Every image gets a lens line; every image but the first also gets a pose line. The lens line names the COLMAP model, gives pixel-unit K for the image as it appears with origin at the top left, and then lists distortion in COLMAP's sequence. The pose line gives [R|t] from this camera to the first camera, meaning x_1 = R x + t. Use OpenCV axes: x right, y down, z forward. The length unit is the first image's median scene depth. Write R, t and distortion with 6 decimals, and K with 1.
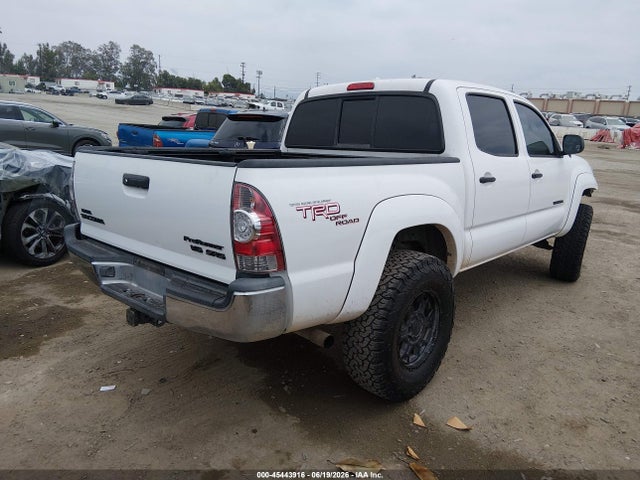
lens RADIAL K [[478.6, 0, 320.0], [0, 478.6, 240.0], [0, 0, 1]] dist [0.001154, -0.001795]
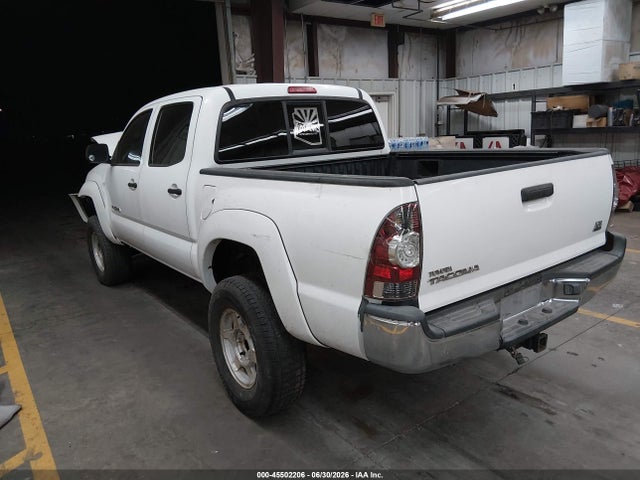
lens RADIAL K [[486.1, 0, 325.3], [0, 486.1, 239.3], [0, 0, 1]] dist [-0.004491, -0.003990]
pose [[0.189029, -0.245283, 0.950844, -1.432510], [0.258311, 0.946619, 0.192841, -0.338177], [-0.947388, 0.209161, 0.242298, 1.245207]]
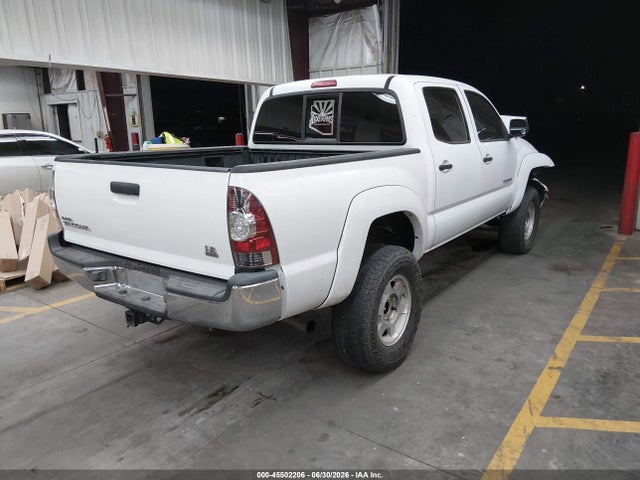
lens RADIAL K [[486.1, 0, 325.3], [0, 486.1, 239.3], [0, 0, 1]] dist [-0.004491, -0.003990]
pose [[0.992854, -0.064496, 0.100404, -0.064969], [0.061905, 0.997669, 0.028715, -0.015558], [-0.102022, -0.022295, 0.994532, -0.111938]]
